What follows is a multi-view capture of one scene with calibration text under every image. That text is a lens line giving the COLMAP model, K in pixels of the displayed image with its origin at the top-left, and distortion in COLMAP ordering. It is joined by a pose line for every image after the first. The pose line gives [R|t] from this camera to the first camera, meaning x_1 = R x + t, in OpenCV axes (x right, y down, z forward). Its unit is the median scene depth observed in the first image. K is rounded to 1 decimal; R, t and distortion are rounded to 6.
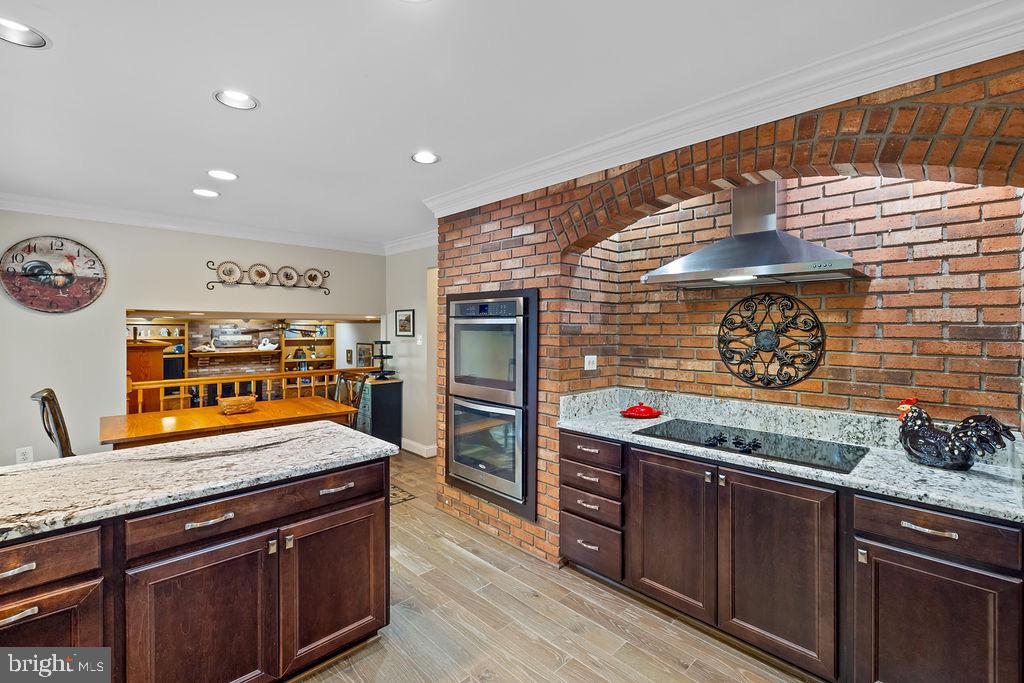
lens RADIAL K [[439.0, 0, 512.1], [0, 439.0, 334.5], [0, 0, 1]] dist [-0.003277, 0.000063]
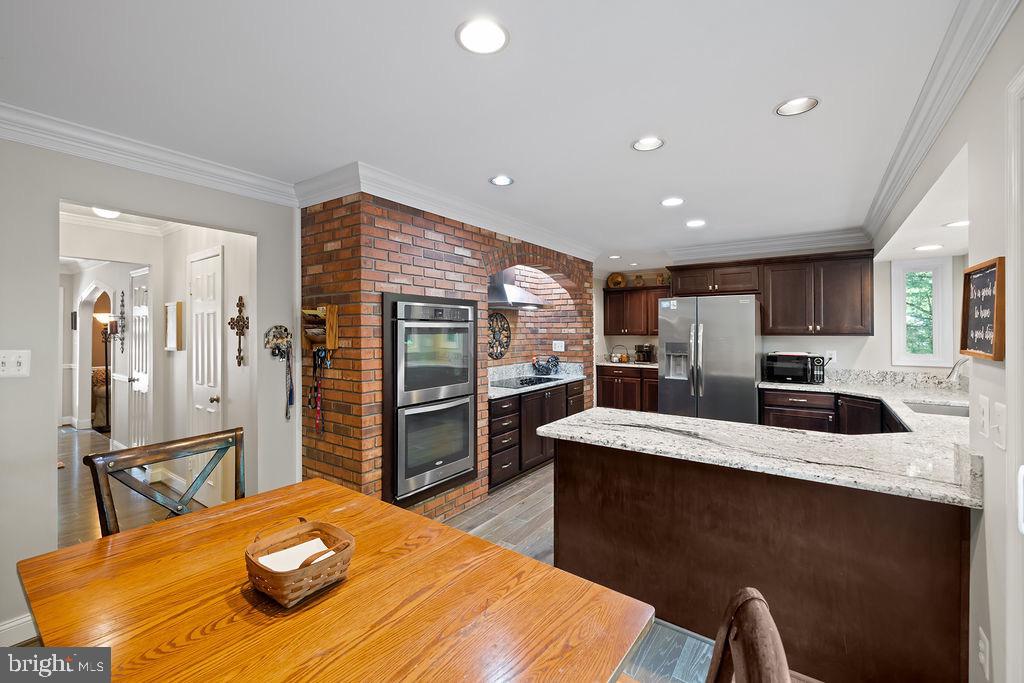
lens RADIAL K [[439.0, 0, 501.2], [0, 439.0, 332.5], [0, 0, 1]] dist [-0.003277, 0.000063]
pose [[-0.163357, -0.011635, 0.986498, -1.107701], [0.014589, 0.999793, 0.014208, -0.024410], [-0.986459, 0.016713, -0.163154, 1.002162]]
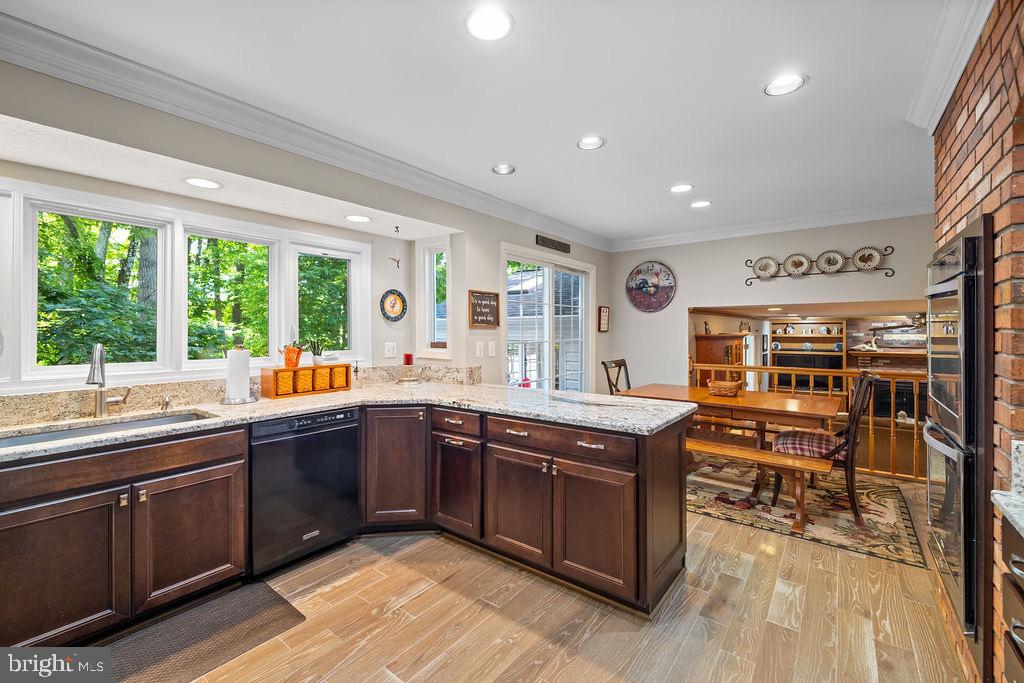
lens RADIAL K [[439.0, 0, 521.8], [0, 439.0, 331.5], [0, 0, 1]] dist [-0.003277, 0.000063]
pose [[0.148915, -0.002177, -0.988848, 0.411181], [-0.011892, 0.999921, -0.003992, 0.030535], [0.988778, 0.012354, 0.148878, 0.359890]]
